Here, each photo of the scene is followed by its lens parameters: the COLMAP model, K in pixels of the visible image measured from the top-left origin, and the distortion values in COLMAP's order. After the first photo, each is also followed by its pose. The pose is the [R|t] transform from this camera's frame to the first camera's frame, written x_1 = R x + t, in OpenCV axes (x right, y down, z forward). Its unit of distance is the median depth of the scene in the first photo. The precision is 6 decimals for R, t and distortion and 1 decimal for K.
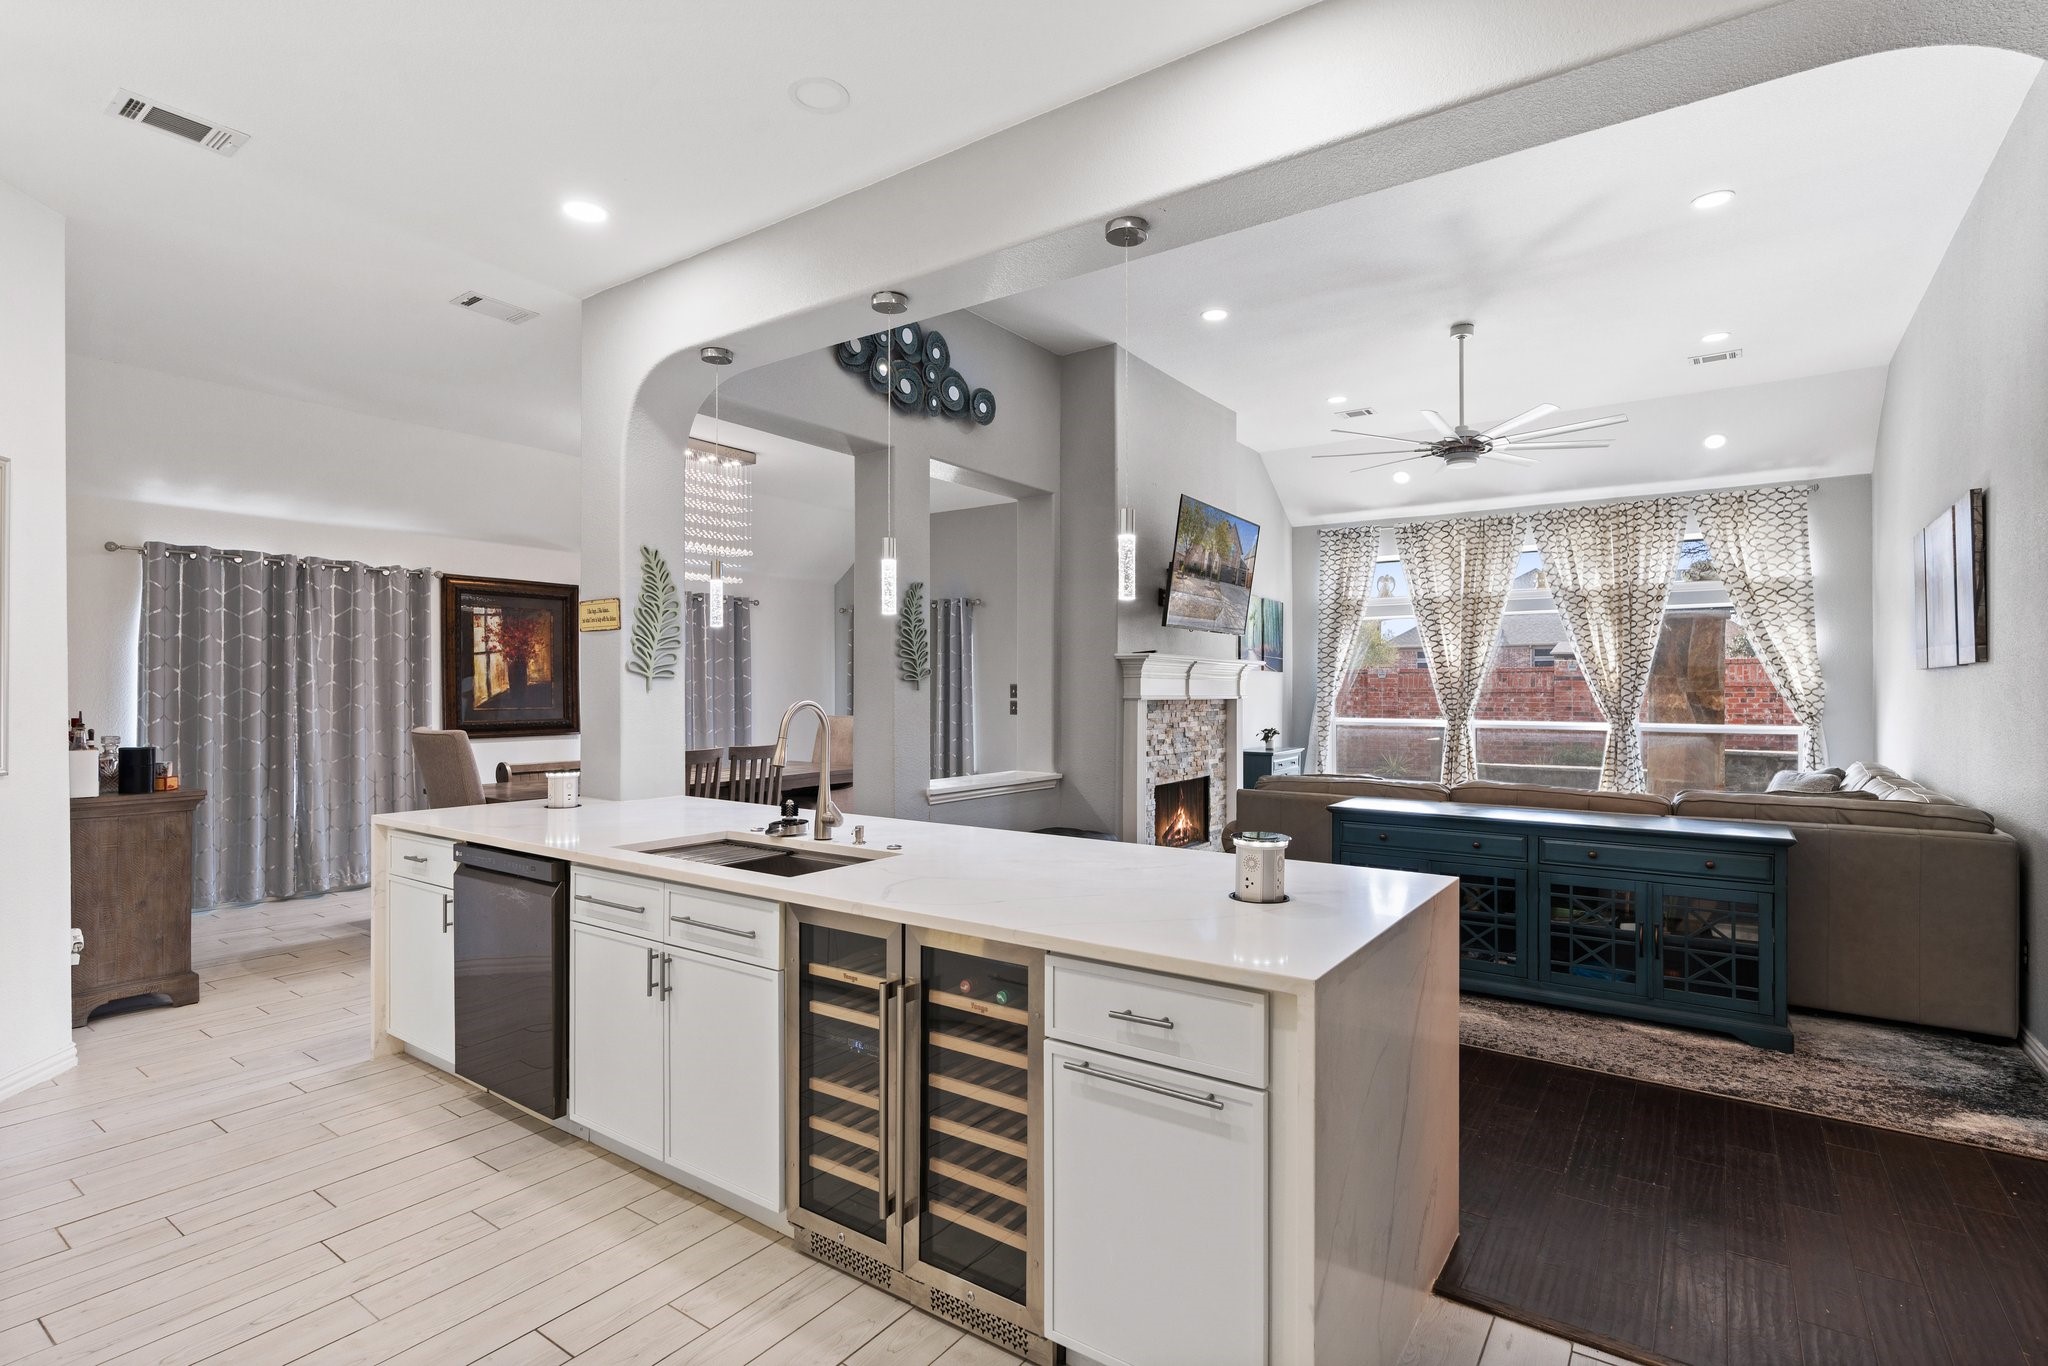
lens RADIAL K [[999.5, 0, 1024.0], [0, 999.5, 683.0], [0, 0, 1]] dist [-0.001242, -0.000343]
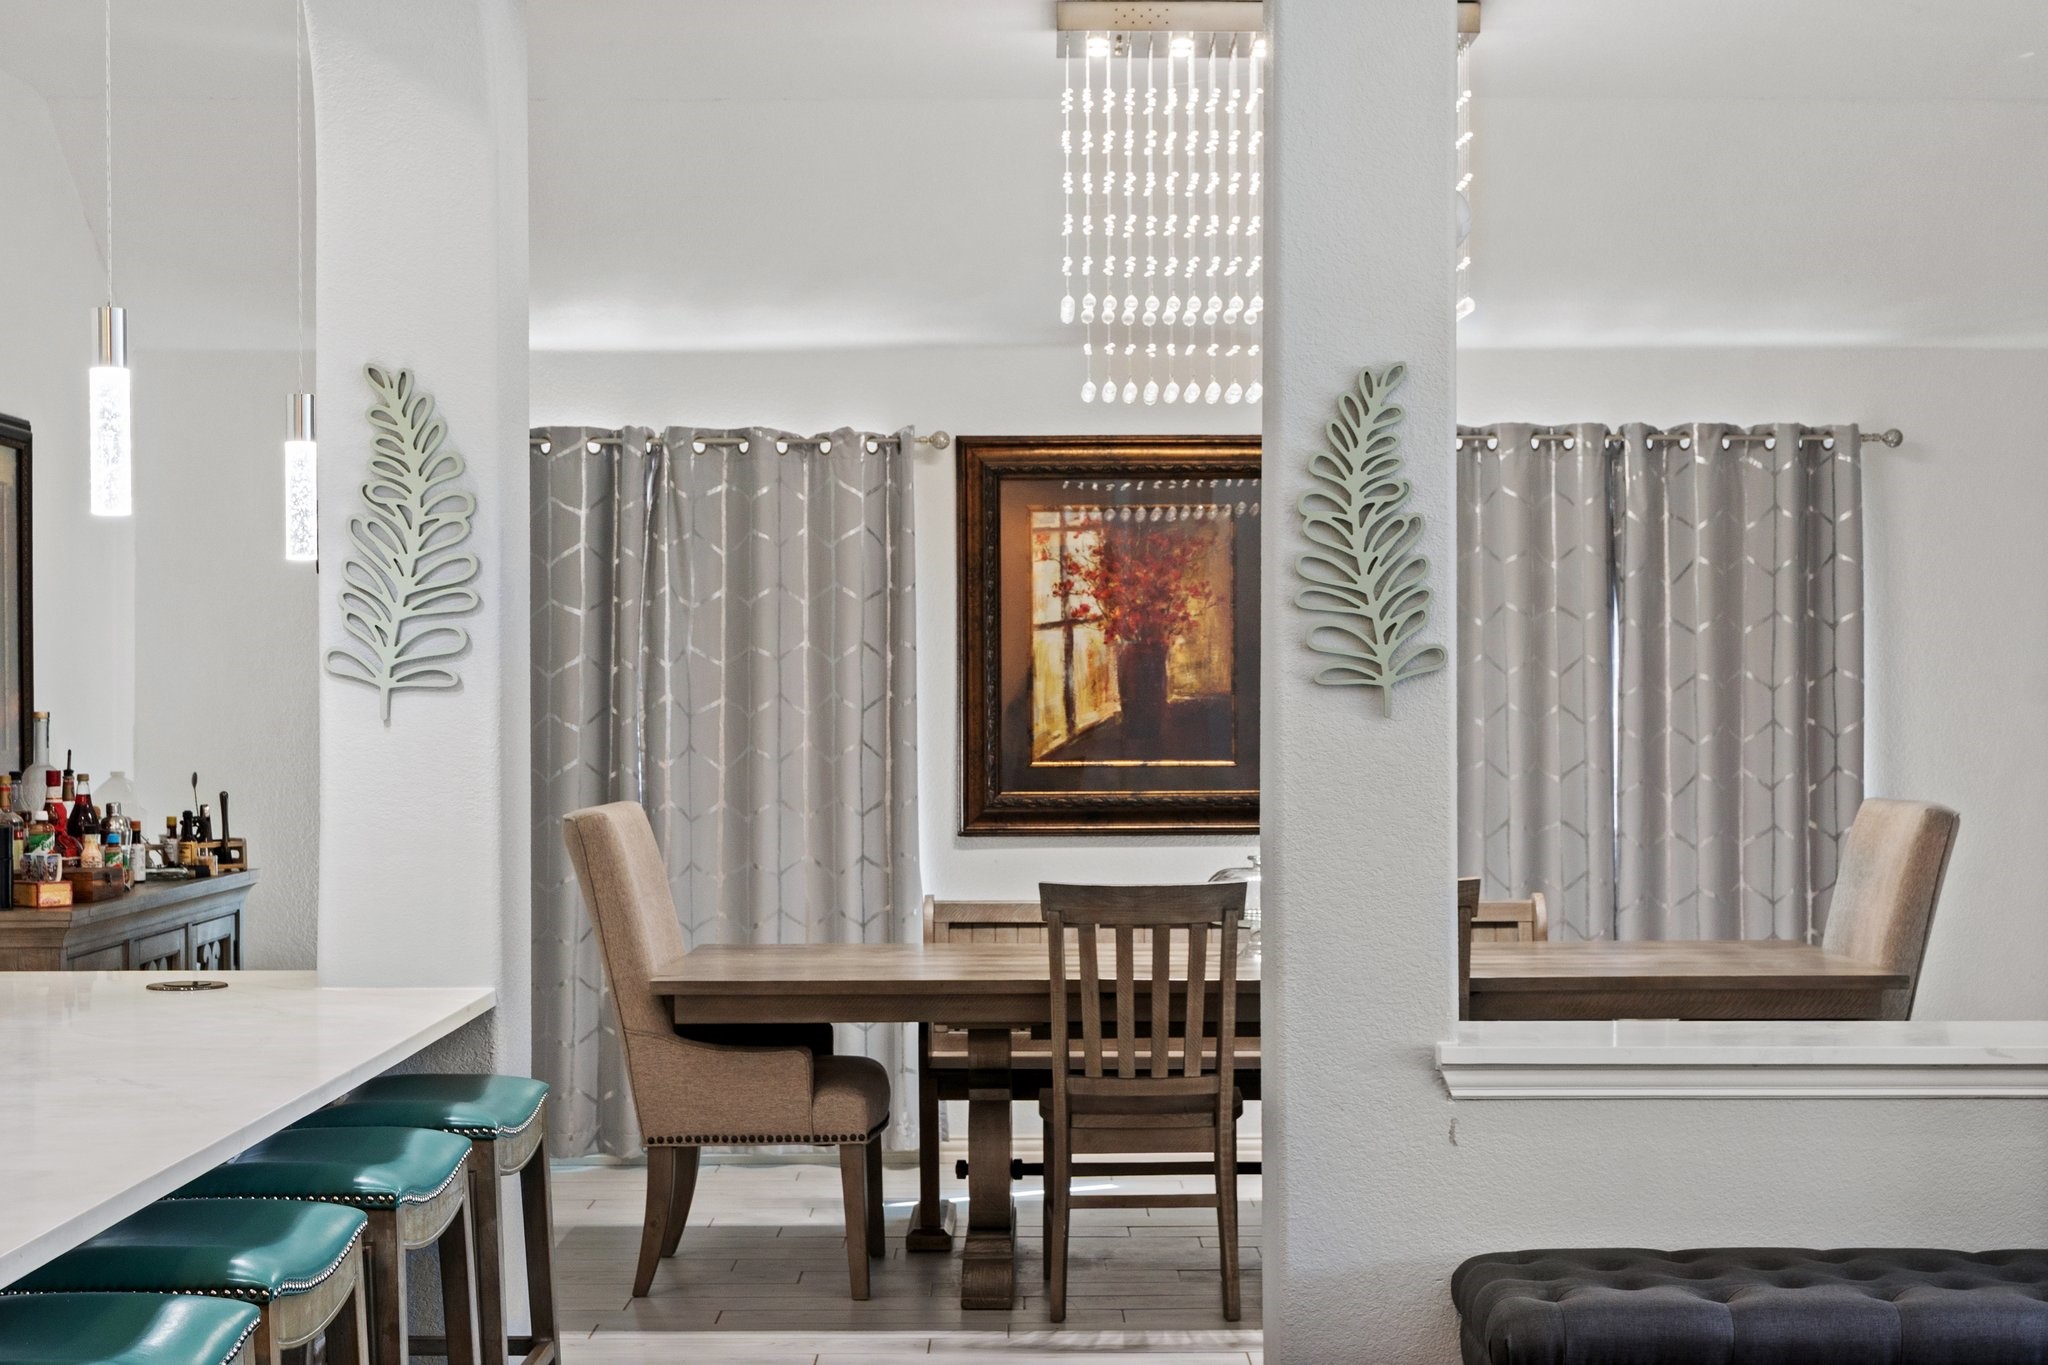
lens RADIAL K [[2965.5, 0, 1067.7], [0, 2965.5, 676.4], [0, 0, 1]] dist [0.018501, 0.061131]
pose [[0.587901, 0.001157, -0.808932, 0.379179], [0.006763, 0.999957, 0.006345, -0.014574], [0.808905, -0.009201, 0.587868, 0.262417]]
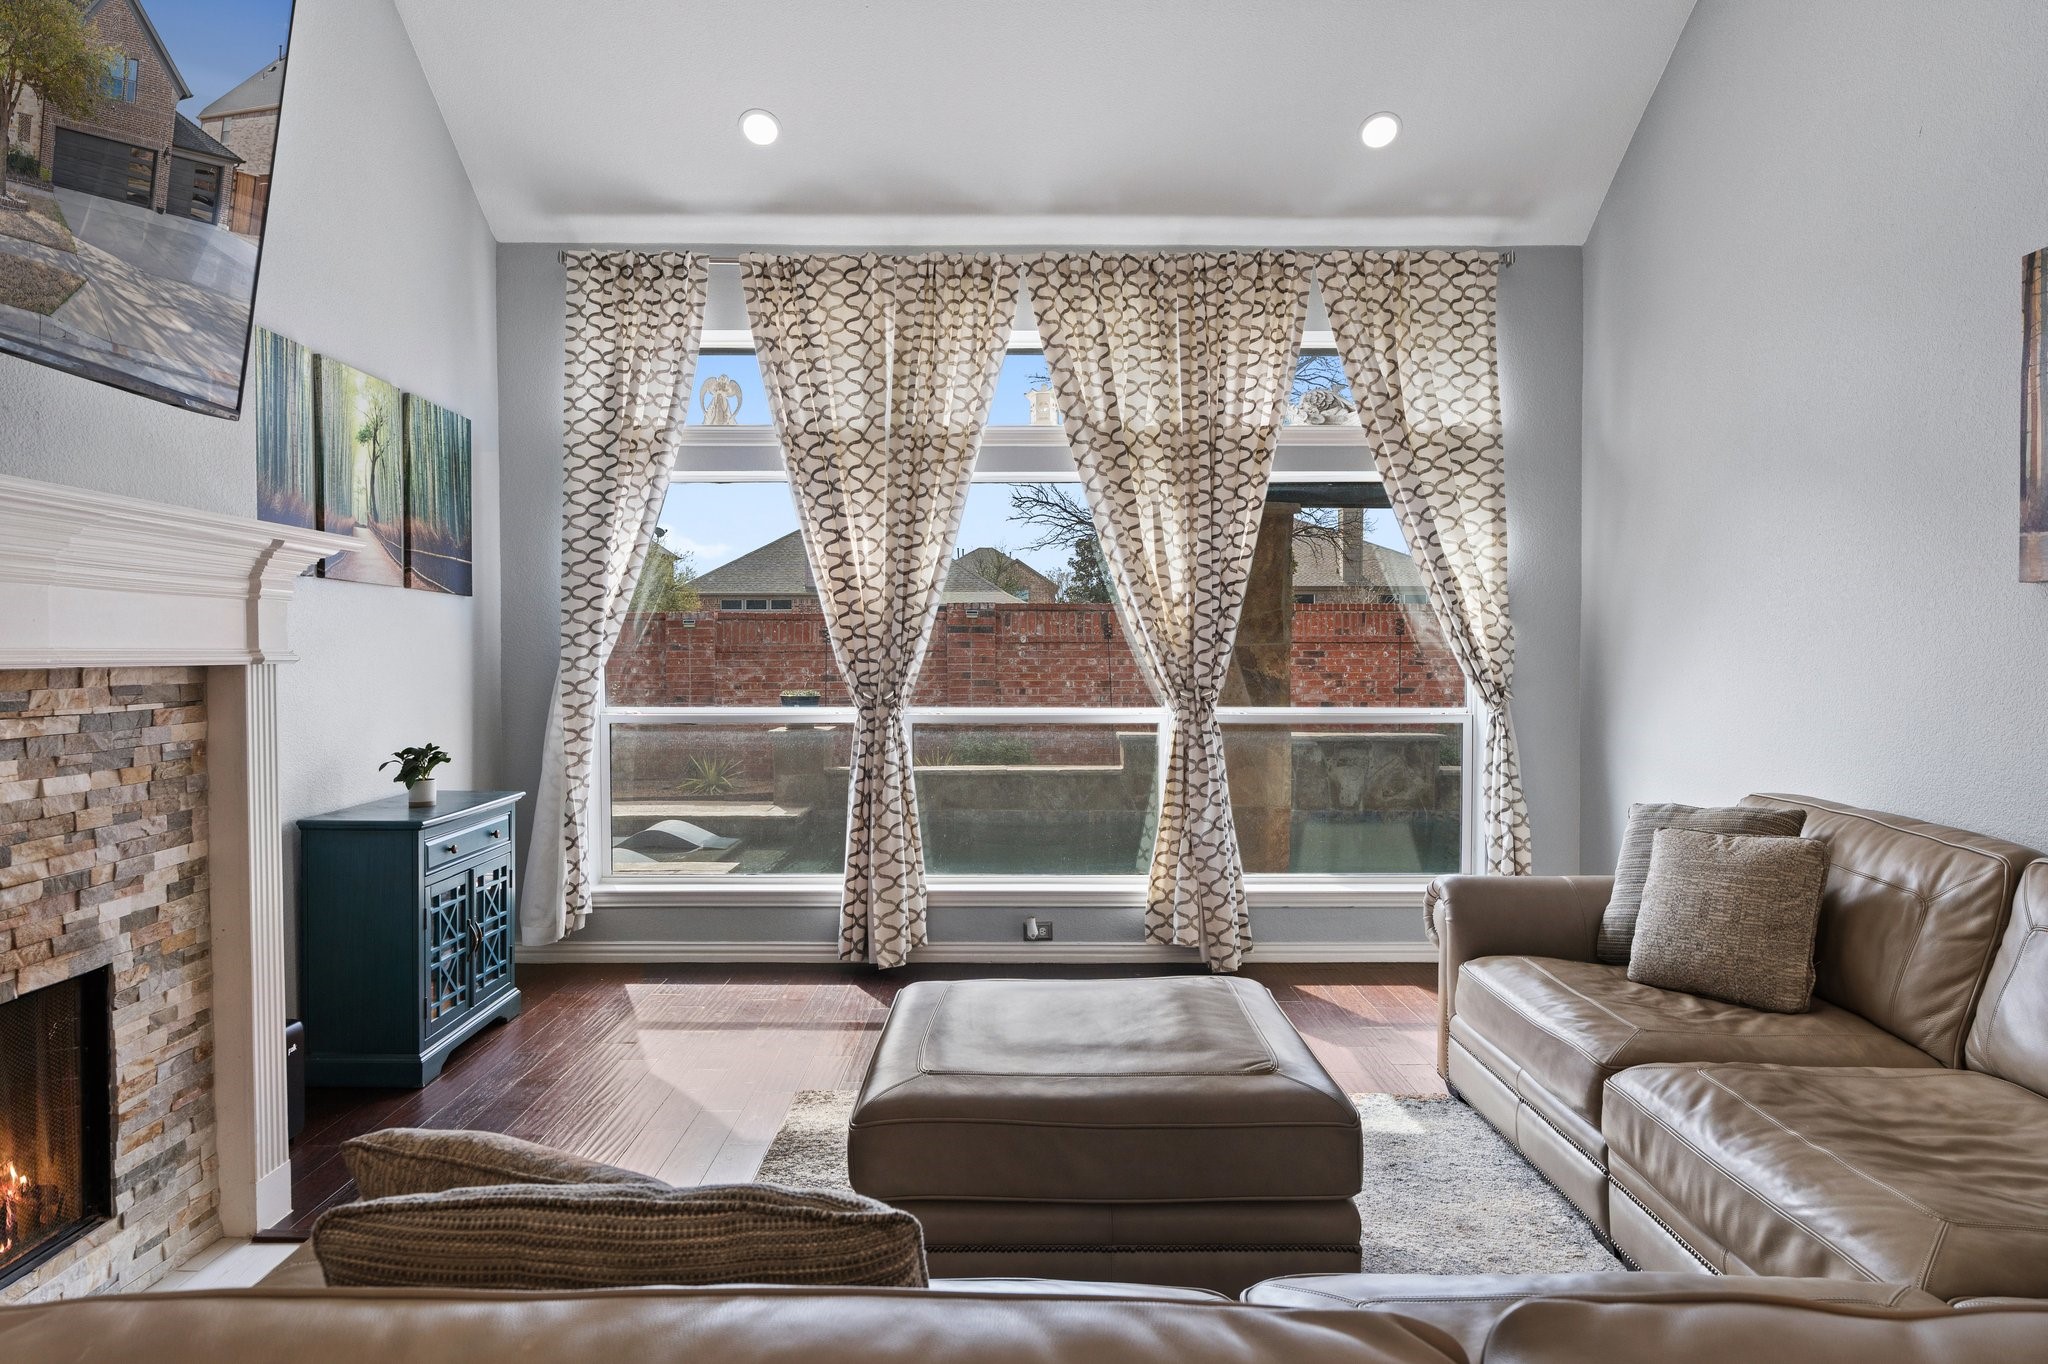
lens RADIAL K [[1257.6, 0, 1024.0], [0, 1257.6, 682.0], [0, 0, 1]] dist [-0.006172, 0.025942]
pose [[0.815086, -0.015511, 0.579132, 0.176823], [-0.002222, 0.999550, 0.029898, 0.009147], [-0.579335, -0.025656, 0.814686, 0.555497]]
